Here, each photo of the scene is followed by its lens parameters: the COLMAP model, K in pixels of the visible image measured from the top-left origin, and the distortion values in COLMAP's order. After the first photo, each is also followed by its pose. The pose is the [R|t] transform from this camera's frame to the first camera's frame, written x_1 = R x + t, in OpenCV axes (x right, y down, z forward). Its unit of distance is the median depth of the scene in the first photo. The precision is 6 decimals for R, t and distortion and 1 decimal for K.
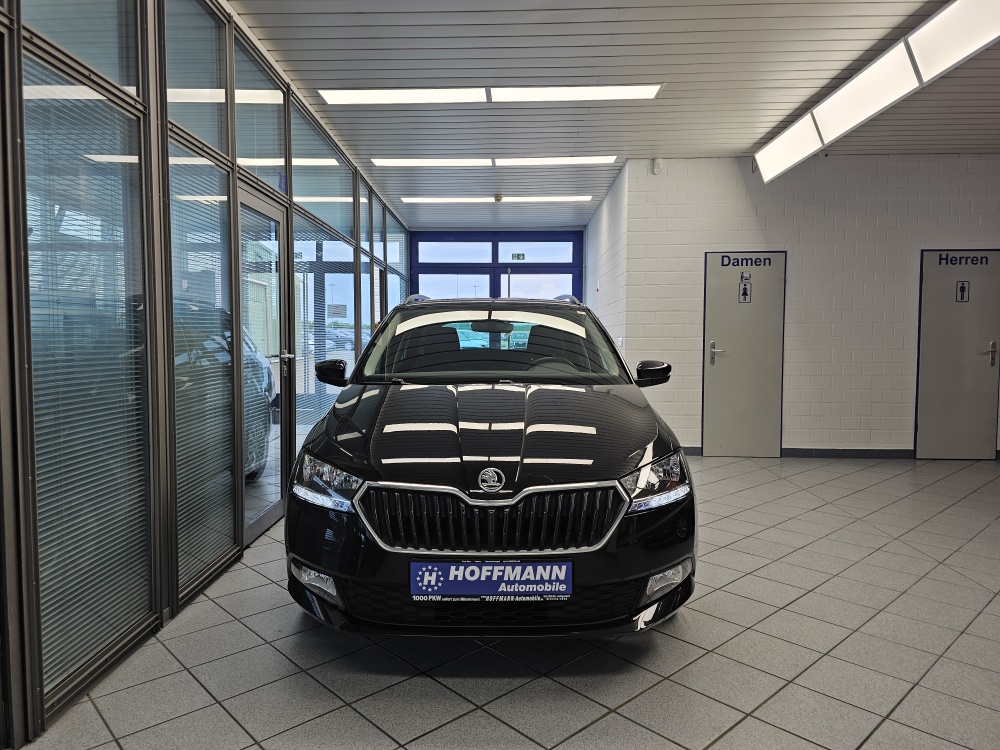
lens RADIAL K [[685.2, 0, 503.3], [0, 685.2, 367.3], [0, 0, 1]] dist [0.064665, -0.072315]
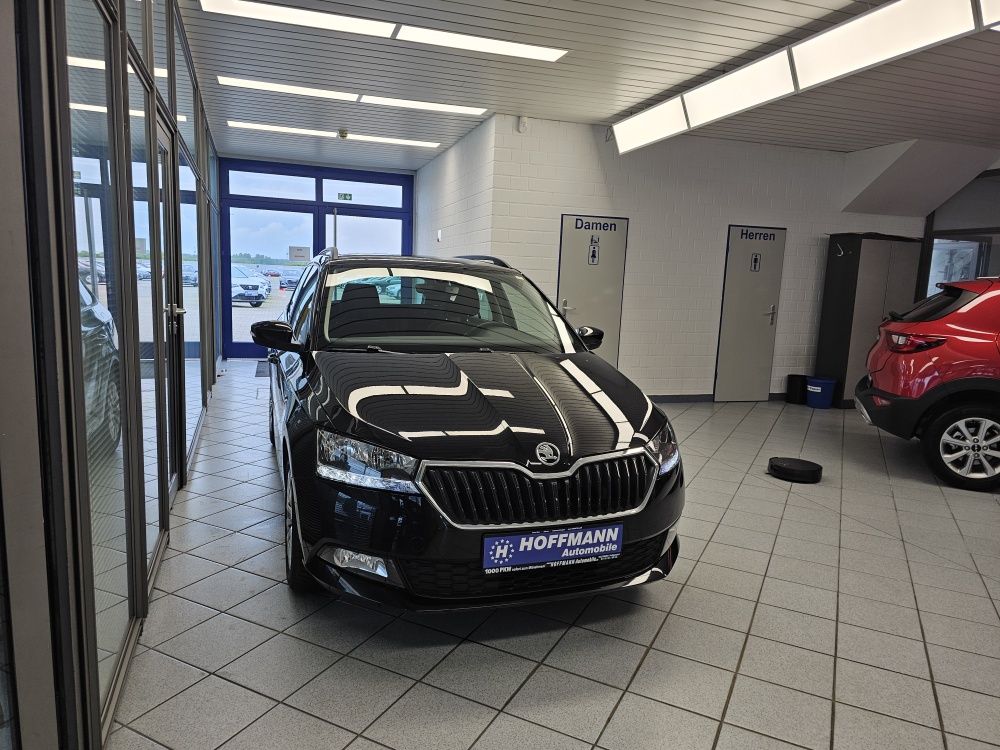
lens RADIAL K [[685.3, 0, 500.0], [0, 685.3, 375.0], [0, 0, 1]] dist [0.085792, -0.104799]
pose [[0.935767, -0.012323, 0.352404, -0.455677], [-0.023180, 0.995078, 0.096346, -0.054568], [-0.351857, -0.098326, 0.930875, 0.064443]]
